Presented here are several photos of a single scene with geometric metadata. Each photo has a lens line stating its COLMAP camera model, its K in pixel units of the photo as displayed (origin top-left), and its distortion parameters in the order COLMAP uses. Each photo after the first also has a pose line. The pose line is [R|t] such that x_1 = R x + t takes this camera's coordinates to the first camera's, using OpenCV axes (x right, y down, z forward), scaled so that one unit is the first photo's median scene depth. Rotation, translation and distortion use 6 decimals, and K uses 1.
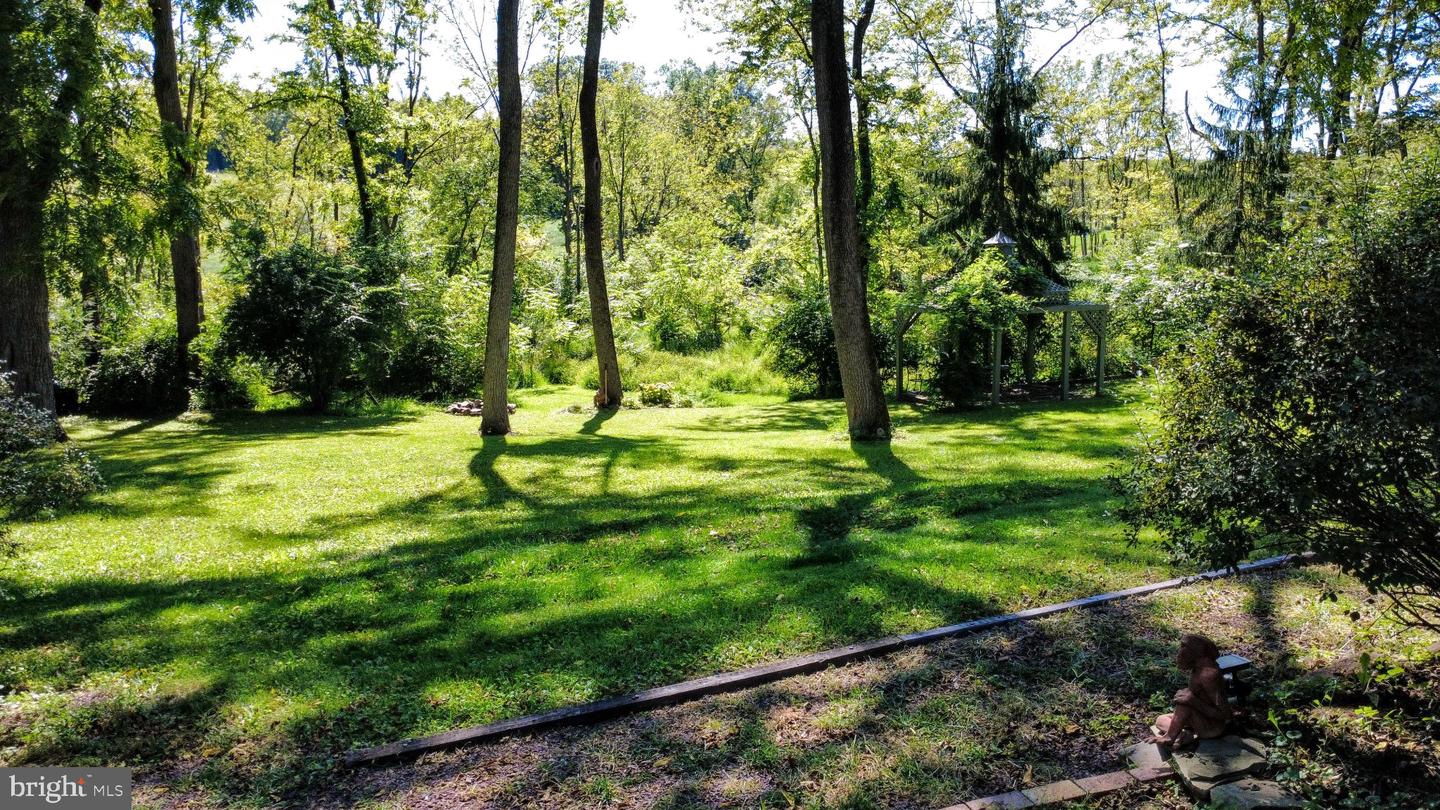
lens RADIAL K [[1025.6, 0, 725.3], [0, 1025.6, 409.7], [0, 0, 1]] dist [-0.001089, 0.003538]
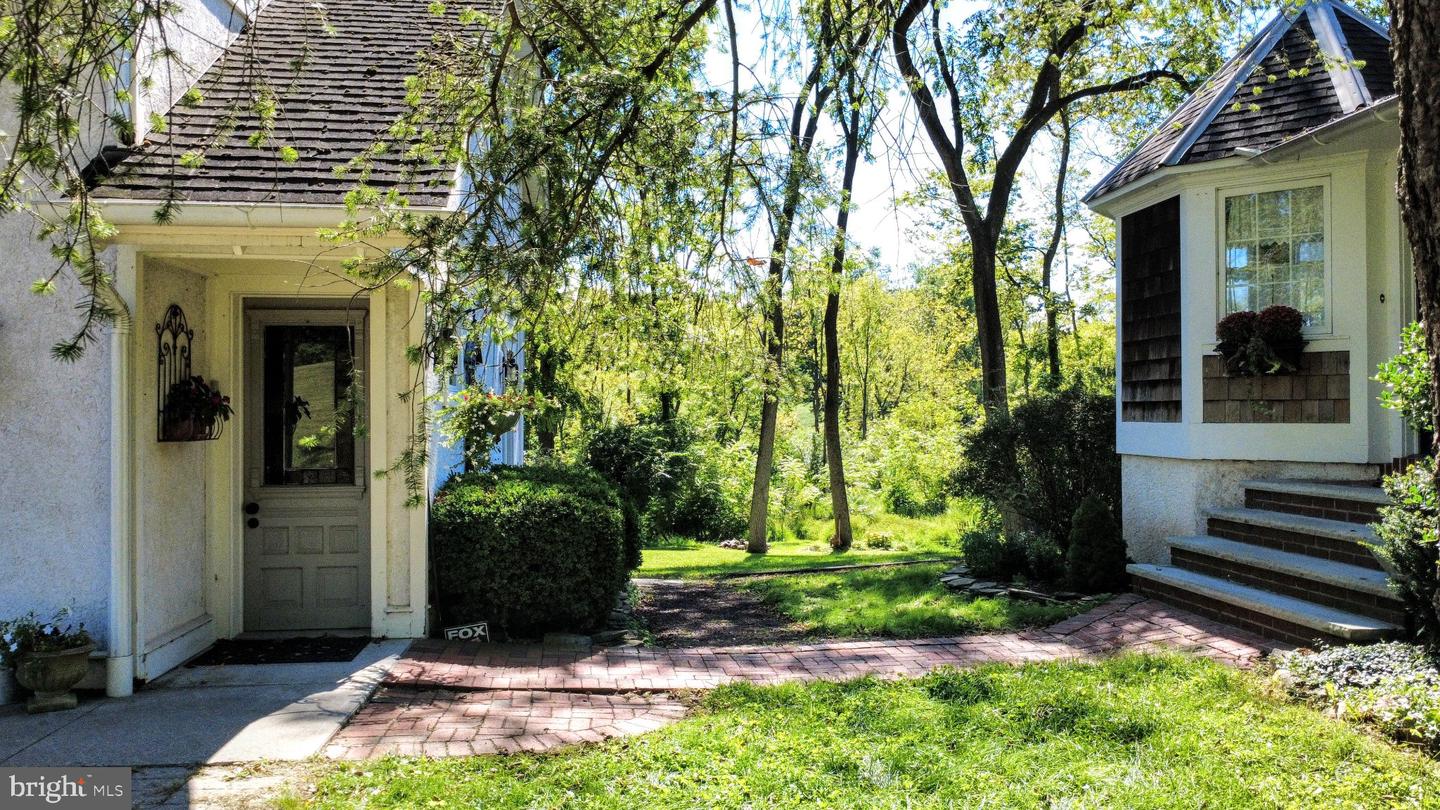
lens RADIAL K [[1025.6, 0, 720.4], [0, 1025.6, 407.1], [0, 0, 1]] dist [-0.001089, 0.003538]
pose [[0.969573, 0.002699, -0.244788, 0.033079], [-0.046029, 0.984114, -0.171466, 0.031227], [0.240436, 0.177516, 0.954295, -0.181412]]
